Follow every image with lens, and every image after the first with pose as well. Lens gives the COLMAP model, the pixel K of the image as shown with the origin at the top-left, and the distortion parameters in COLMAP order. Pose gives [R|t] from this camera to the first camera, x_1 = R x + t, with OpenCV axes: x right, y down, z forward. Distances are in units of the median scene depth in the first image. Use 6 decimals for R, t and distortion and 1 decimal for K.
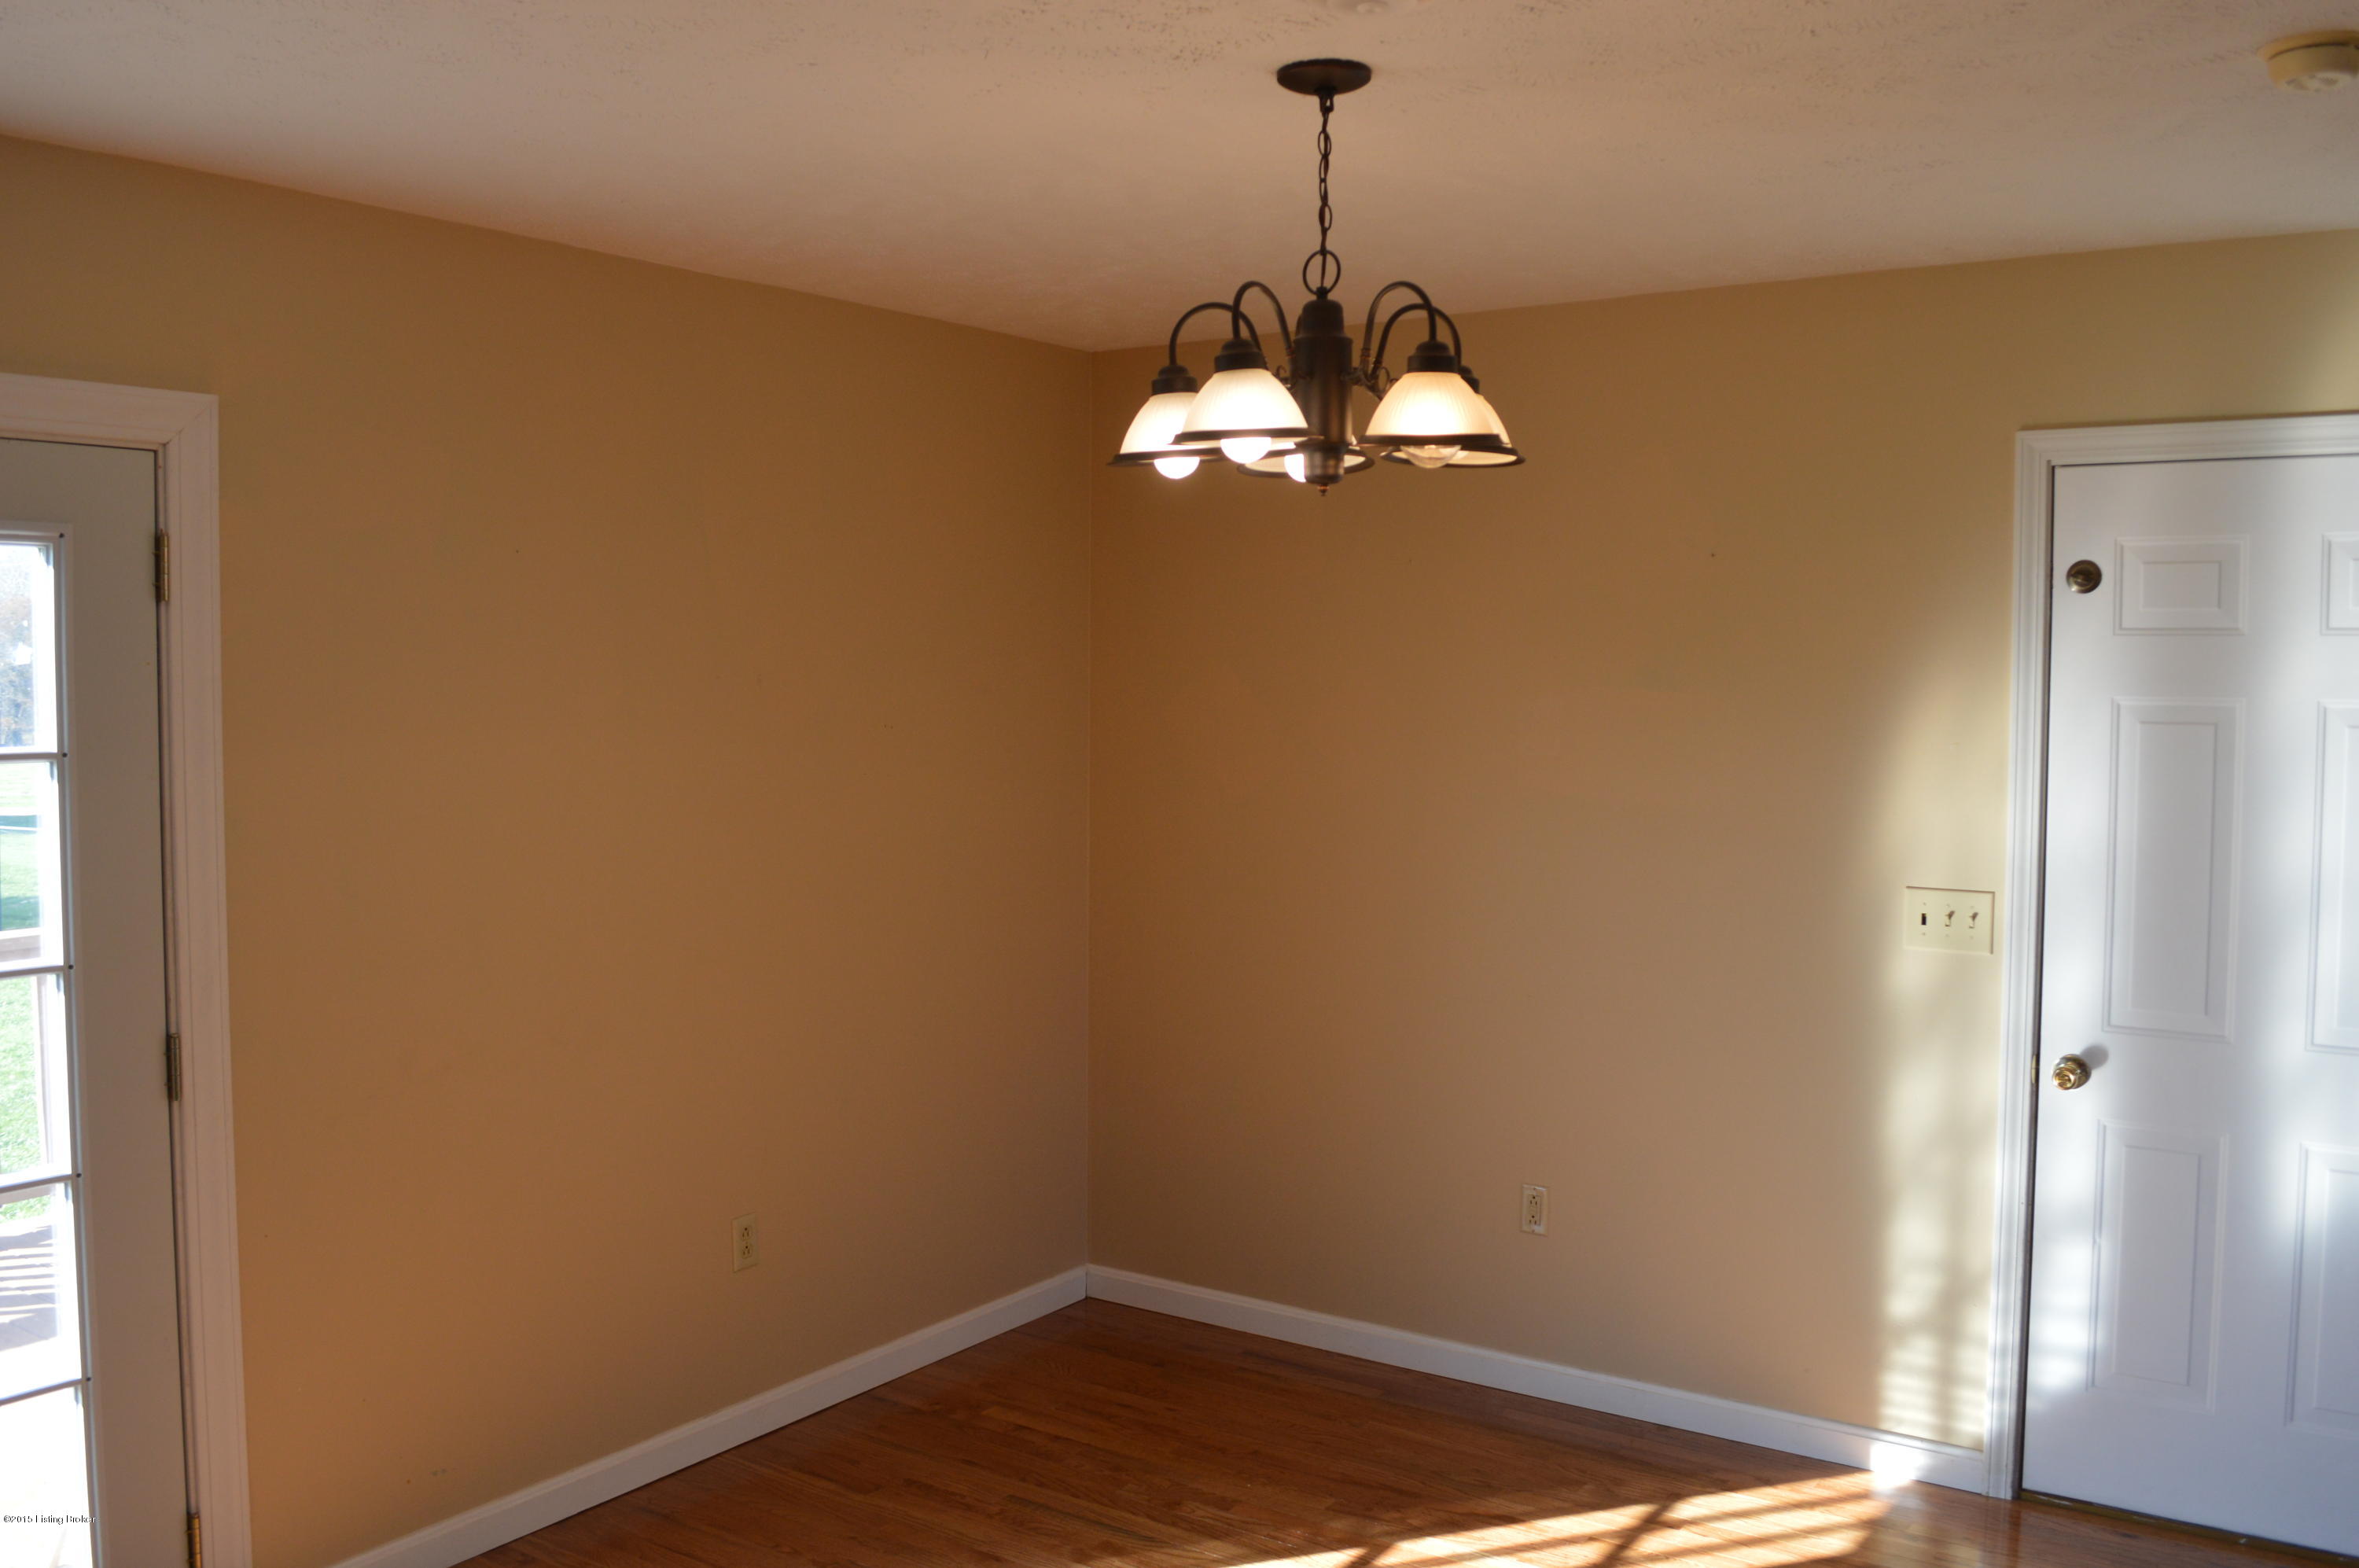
lens RADIAL K [[1998.9, 0, 1180.0], [0, 1998.9, 786.4], [0, 0, 1]] dist [-0.067351, 0.007563]
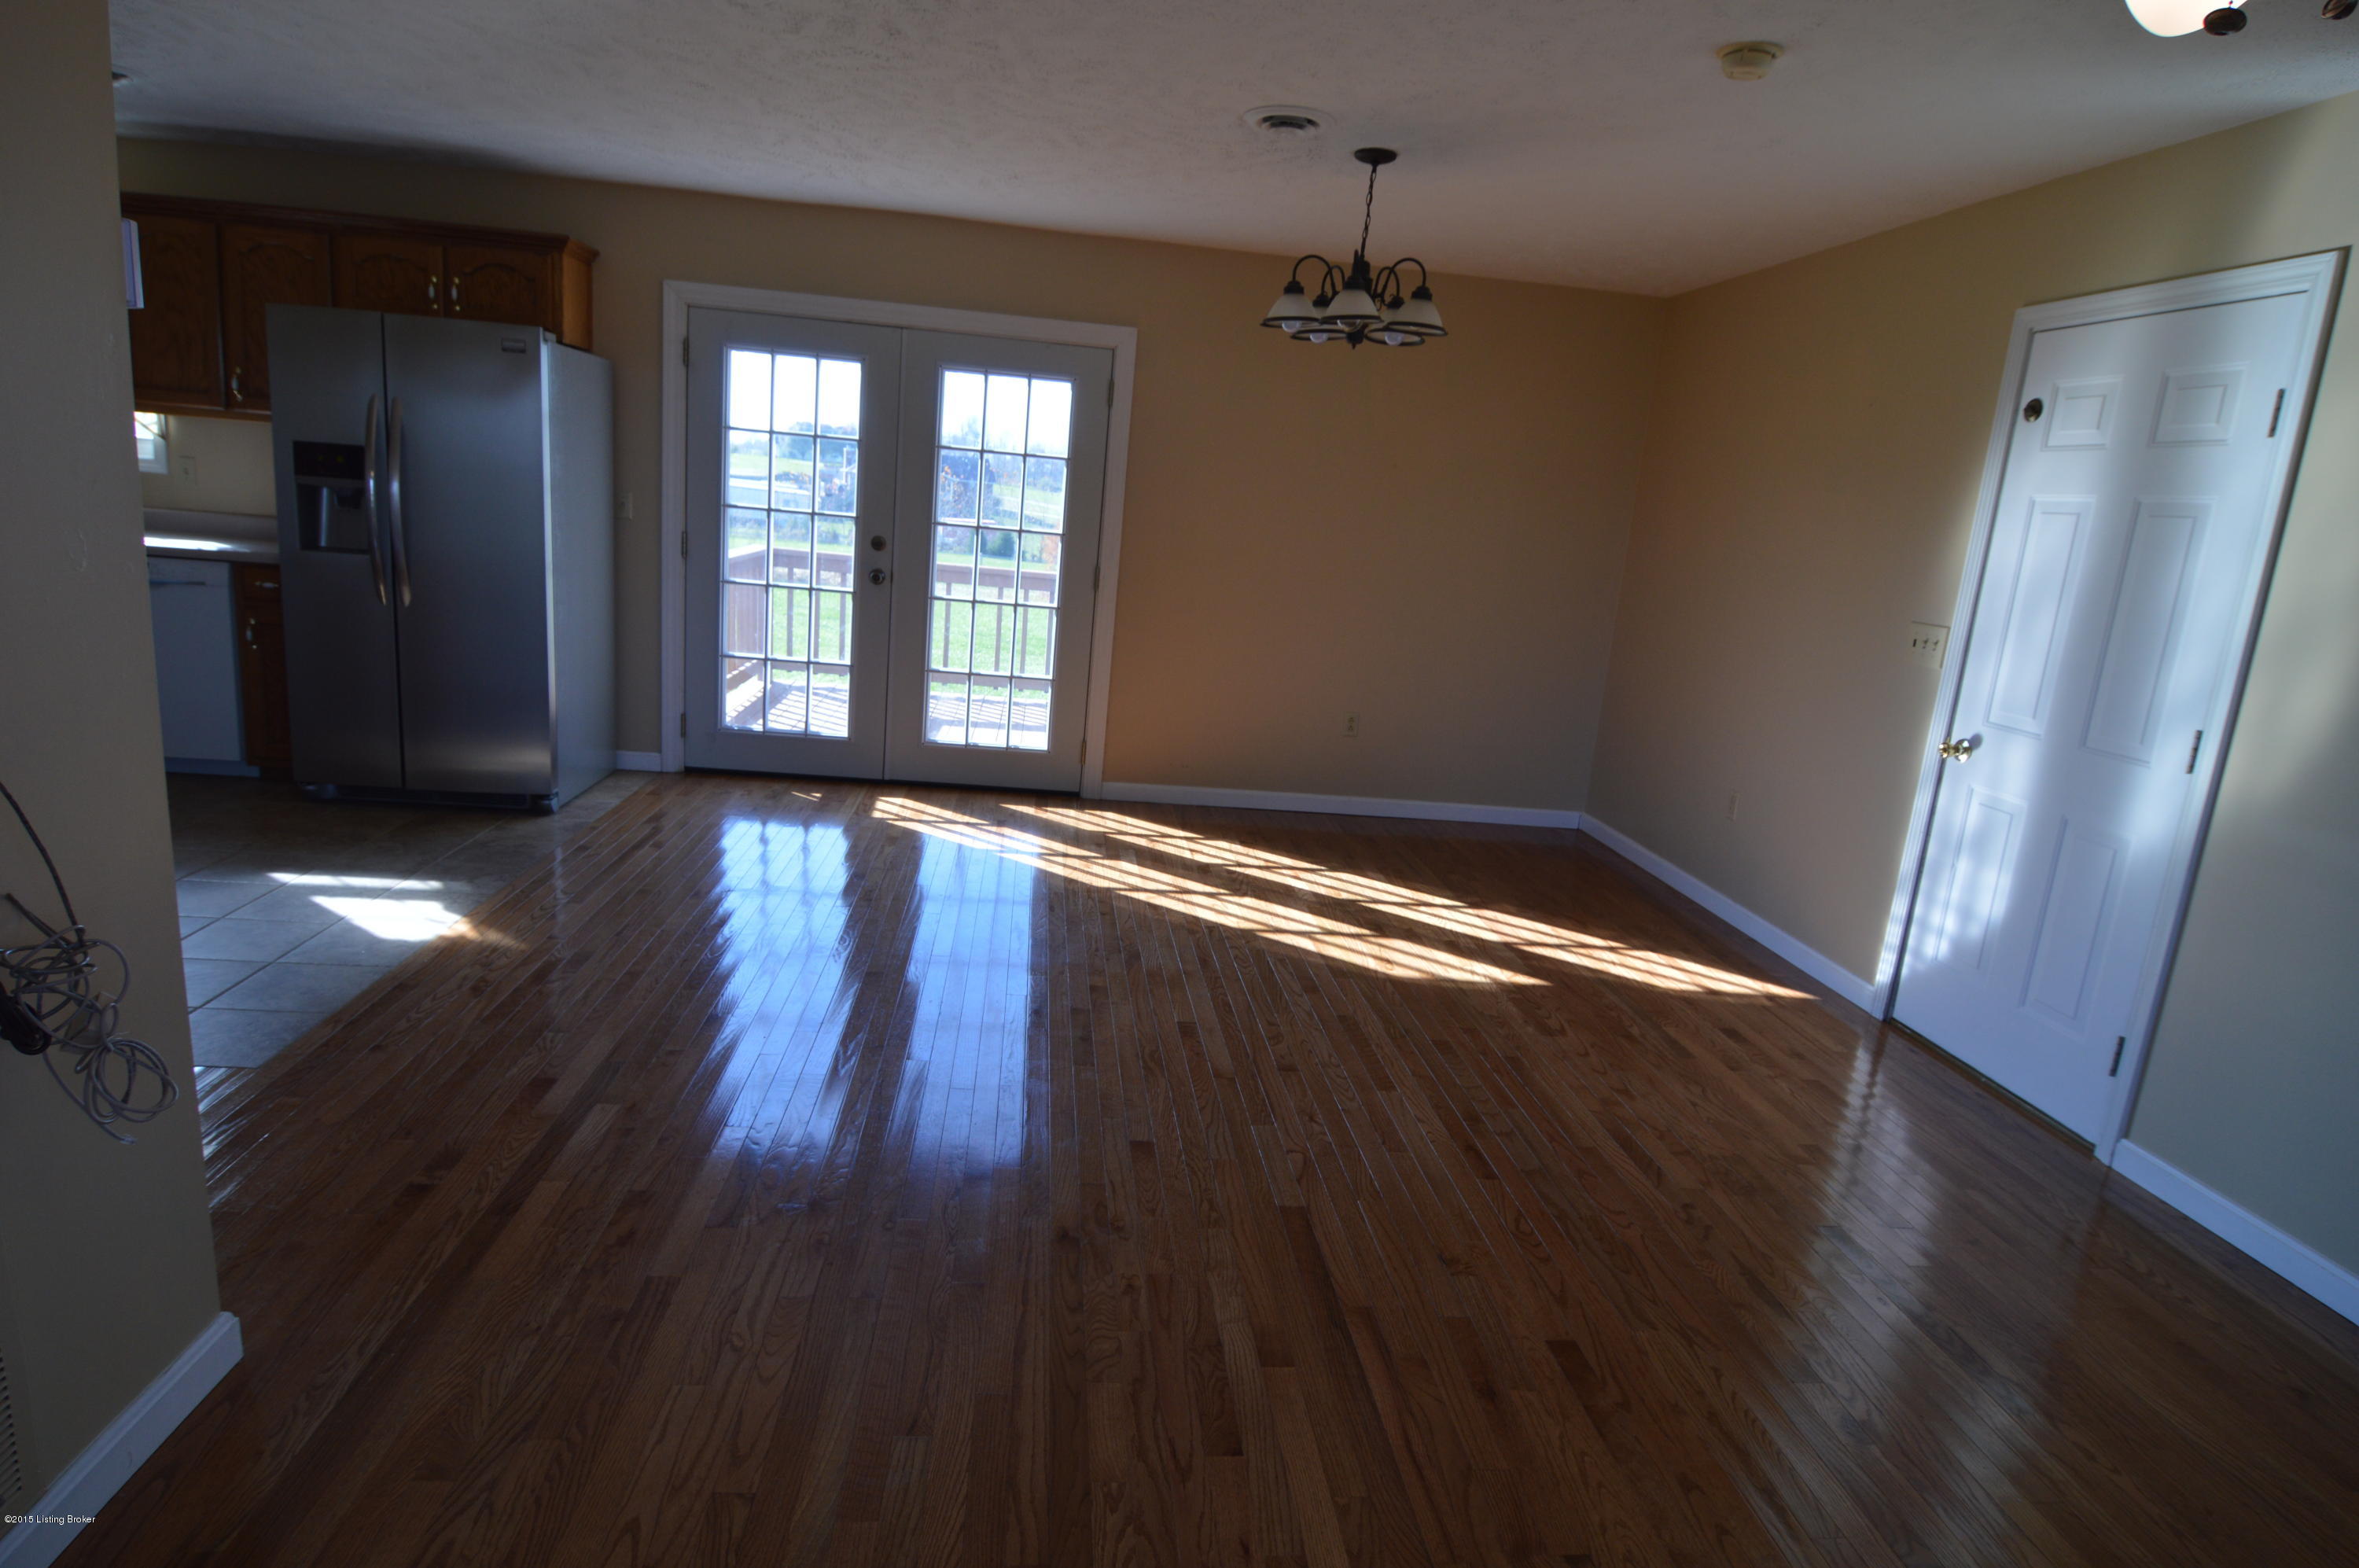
lens RADIAL K [[1275.3, 0, 1176.3], [0, 1275.3, 776.9], [0, 0, 1]] dist [0.003607, 0.000626]
pose [[0.642649, 0.213543, -0.735800, 0.802917], [-0.134588, 0.976904, 0.165967, 0.085909], [0.754247, -0.007629, 0.656547, -0.091417]]
